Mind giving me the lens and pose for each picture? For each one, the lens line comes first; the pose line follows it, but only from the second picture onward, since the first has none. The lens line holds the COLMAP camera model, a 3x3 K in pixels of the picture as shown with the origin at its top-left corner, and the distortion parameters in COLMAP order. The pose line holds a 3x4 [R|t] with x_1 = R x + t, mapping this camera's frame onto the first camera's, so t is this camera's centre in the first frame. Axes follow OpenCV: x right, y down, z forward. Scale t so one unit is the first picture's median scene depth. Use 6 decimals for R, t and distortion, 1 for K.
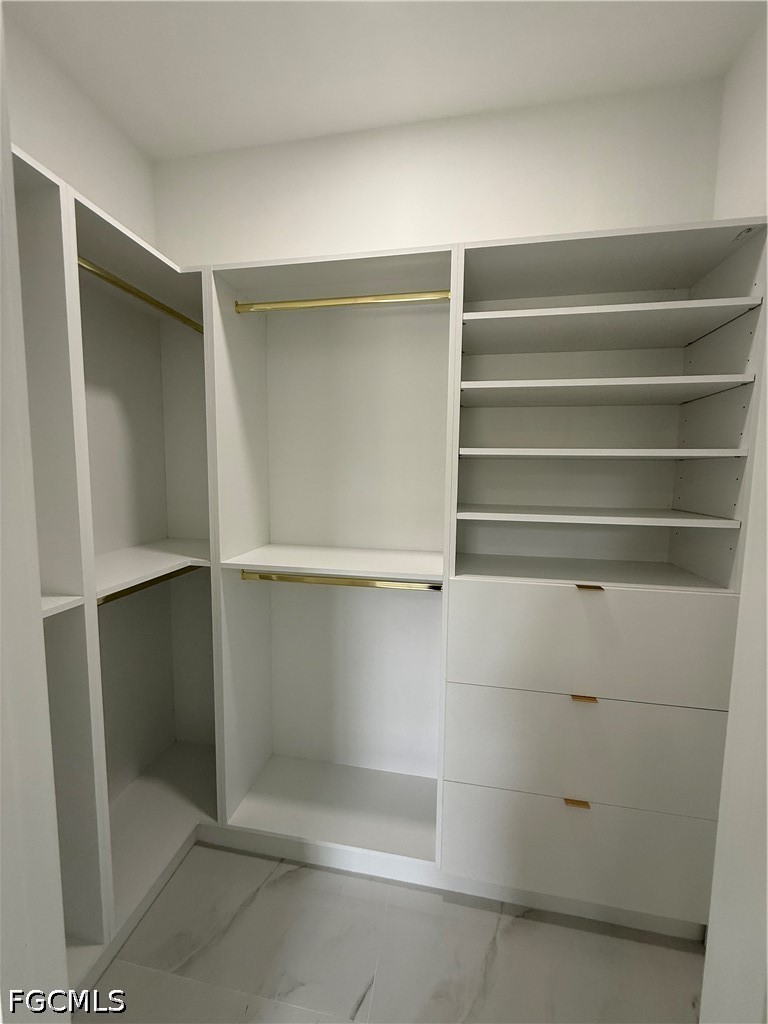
lens RADIAL K [[406.1, 0, 387.6], [0, 406.1, 511.6], [0, 0, 1]] dist [0.000281, 0.000226]
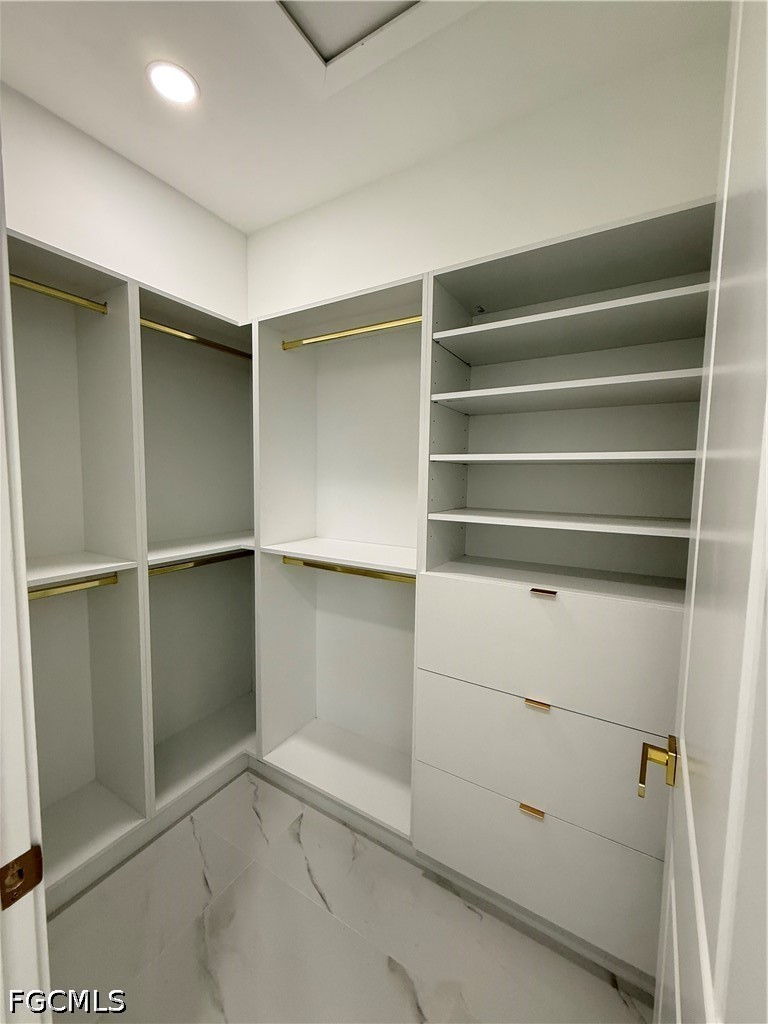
lens RADIAL K [[406.1, 0, 374.2], [0, 406.1, 511.2], [0, 0, 1]] dist [0.000281, 0.000226]
pose [[0.934851, 0.031328, -0.353656, 0.426392], [-0.037229, 0.999258, -0.009893, 0.013087], [0.353083, 0.022415, 0.935323, -0.078257]]
